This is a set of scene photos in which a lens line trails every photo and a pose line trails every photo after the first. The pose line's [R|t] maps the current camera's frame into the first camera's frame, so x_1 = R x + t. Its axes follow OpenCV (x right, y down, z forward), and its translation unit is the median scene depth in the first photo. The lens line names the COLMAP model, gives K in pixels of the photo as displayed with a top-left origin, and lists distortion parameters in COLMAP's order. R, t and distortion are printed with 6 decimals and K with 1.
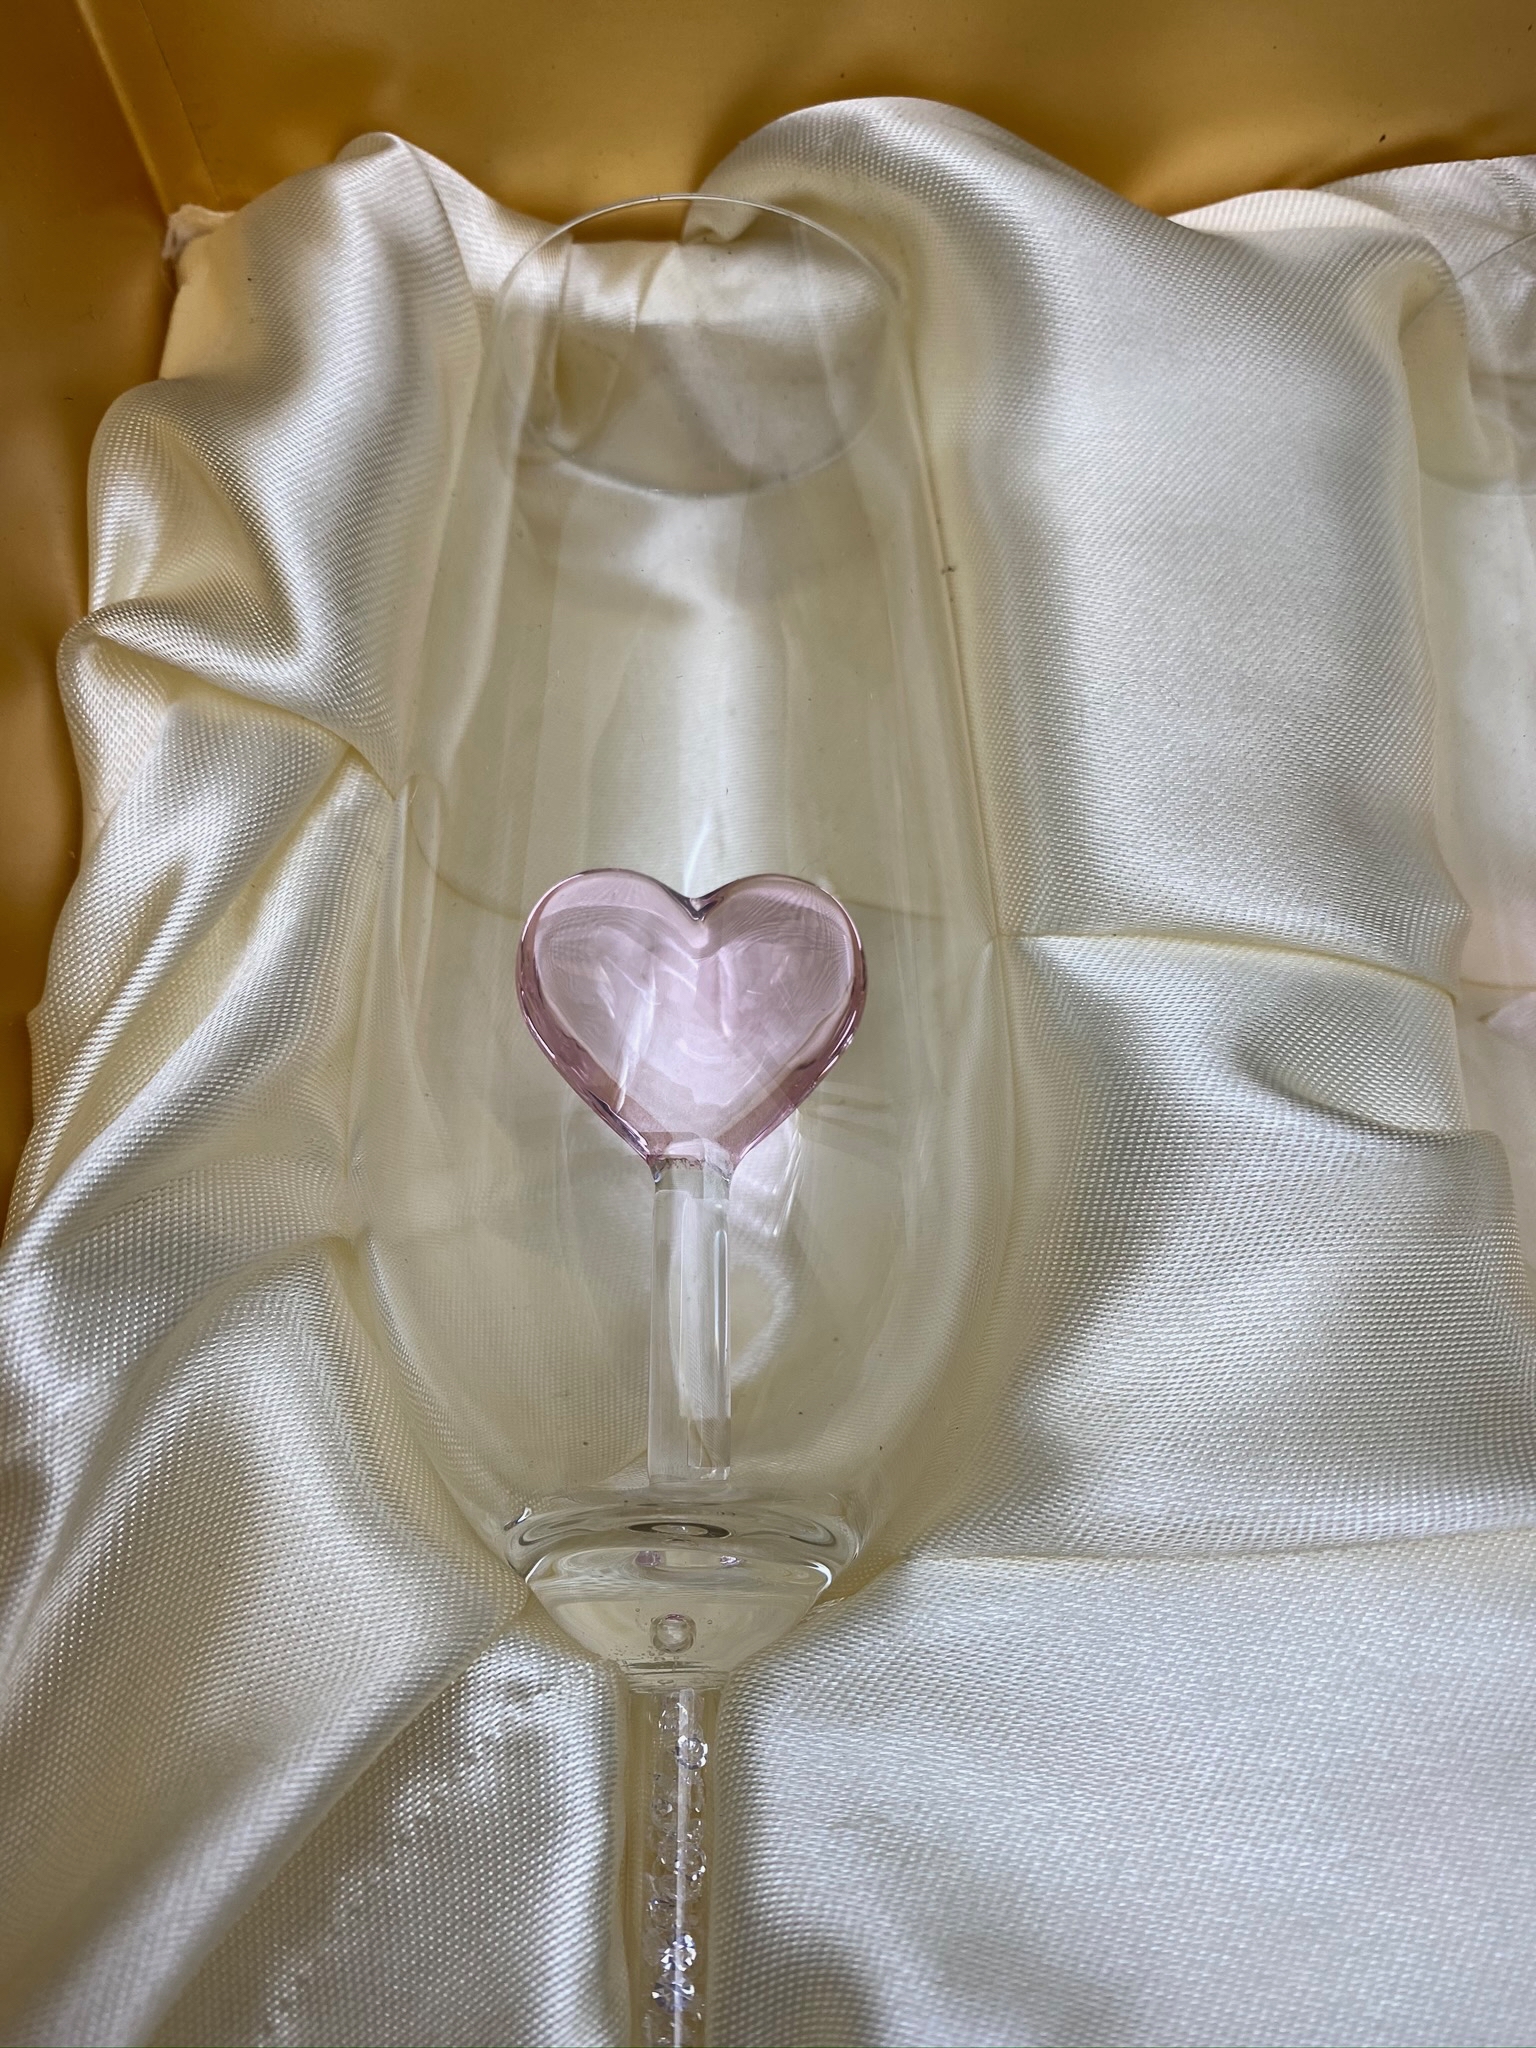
lens RADIAL K [[1594.4, 0, 767.5], [0, 1594.4, 1035.3], [0, 0, 1]] dist [0.041485, -0.095717]
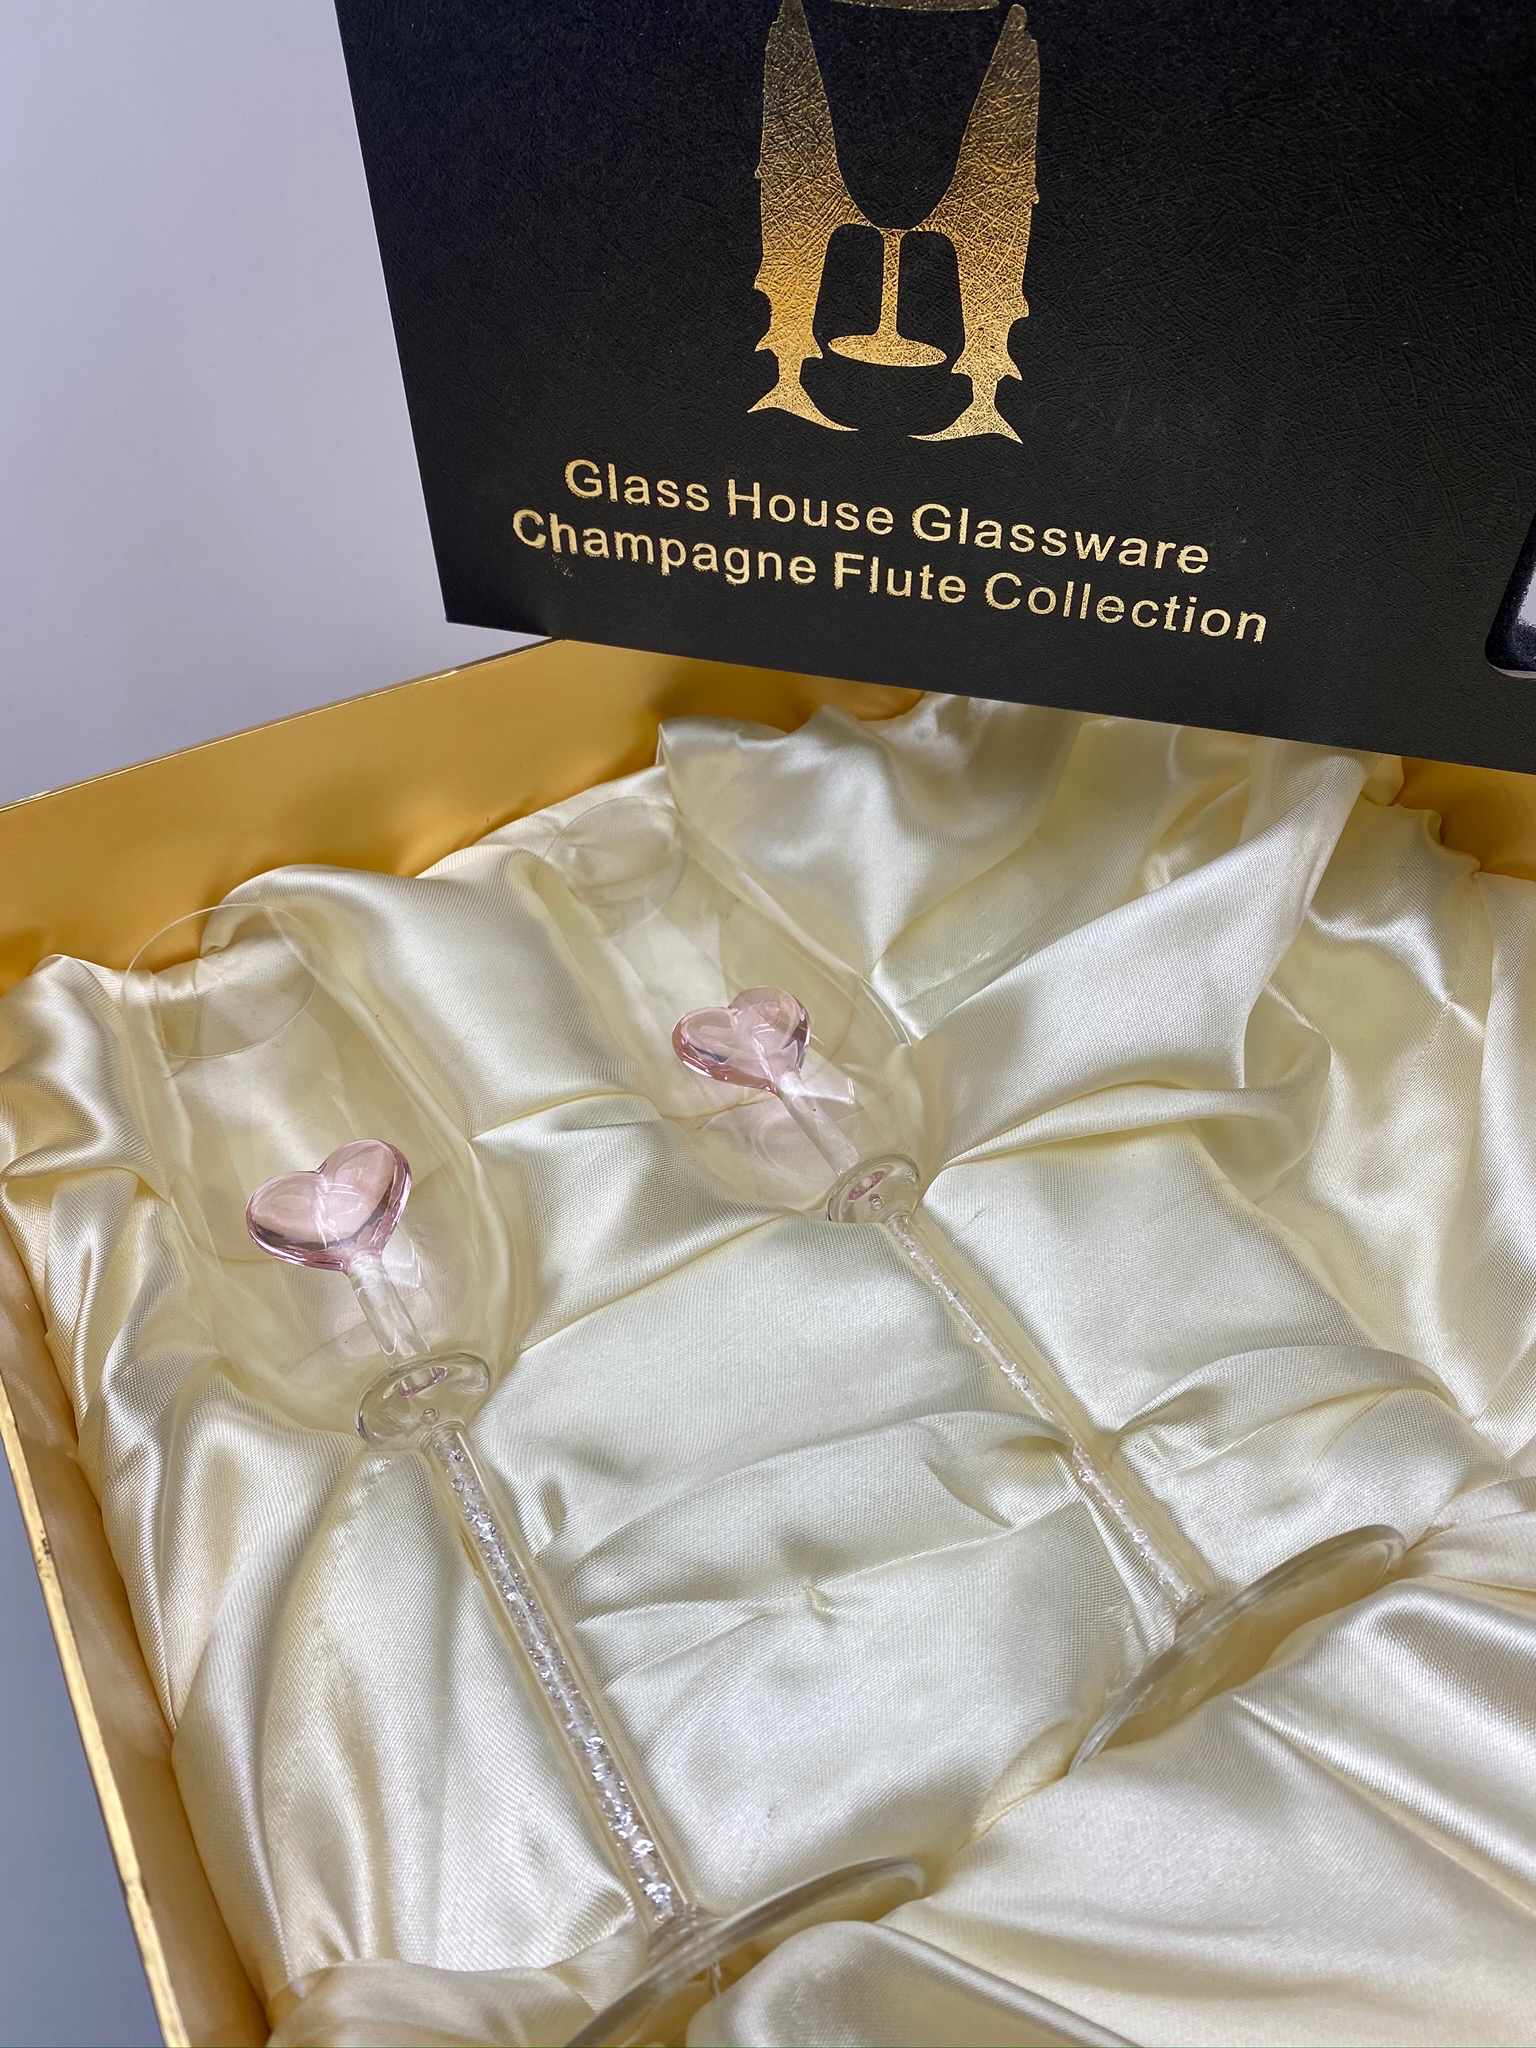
lens RADIAL K [[1594.4, 0, 767.5], [0, 1594.4, 1035.3], [0, 0, 1]] dist [0.041485, -0.095717]
pose [[0.872787, -0.341554, 0.348689, -0.183483], [0.454654, 0.828788, -0.326192, 0.648564], [-0.177577, 0.443228, 0.878644, -0.990153]]
